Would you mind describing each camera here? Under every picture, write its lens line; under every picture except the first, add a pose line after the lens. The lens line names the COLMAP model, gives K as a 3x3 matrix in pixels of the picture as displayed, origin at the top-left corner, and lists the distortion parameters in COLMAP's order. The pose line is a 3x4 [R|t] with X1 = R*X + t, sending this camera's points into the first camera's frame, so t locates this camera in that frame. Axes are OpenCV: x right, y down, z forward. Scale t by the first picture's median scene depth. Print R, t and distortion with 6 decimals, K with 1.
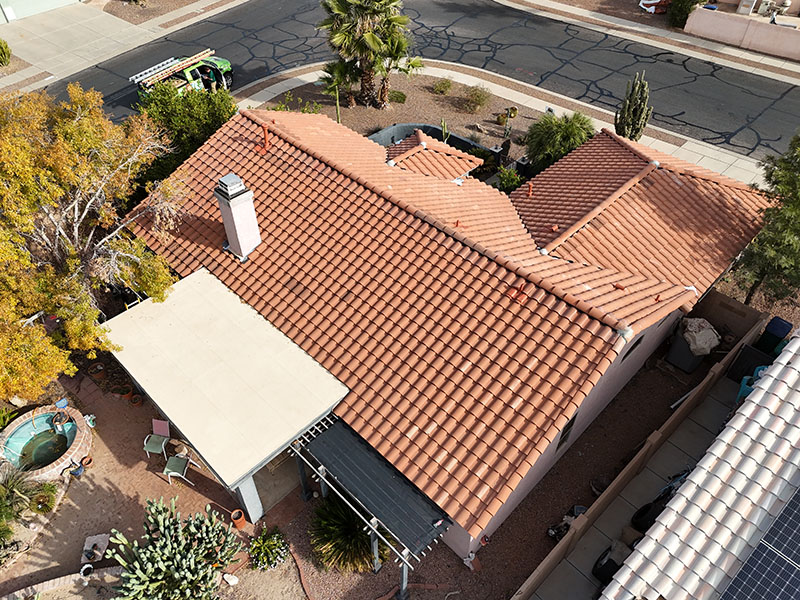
lens RADIAL K [[586.6, 0, 400.0], [0, 586.6, 300.0], [0, 0, 1]] dist [0.067894, -0.058319]
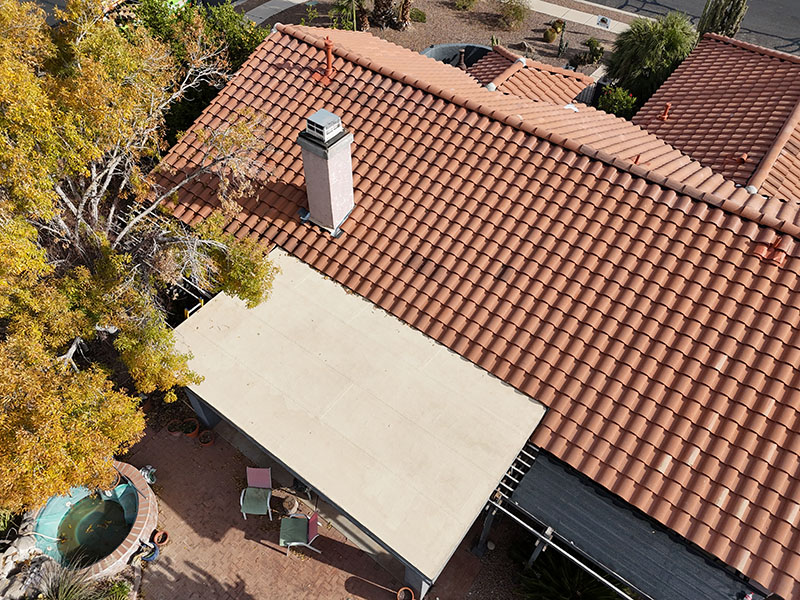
lens RADIAL K [[586.6, 0, 400.0], [0, 586.6, 300.0], [0, 0, 1]] dist [0.067894, -0.058319]
pose [[0.991102, -0.089772, 0.098273, -0.283231], [0.081061, 0.992700, 0.089311, -0.047443], [-0.105574, -0.080550, 0.991144, 0.289558]]
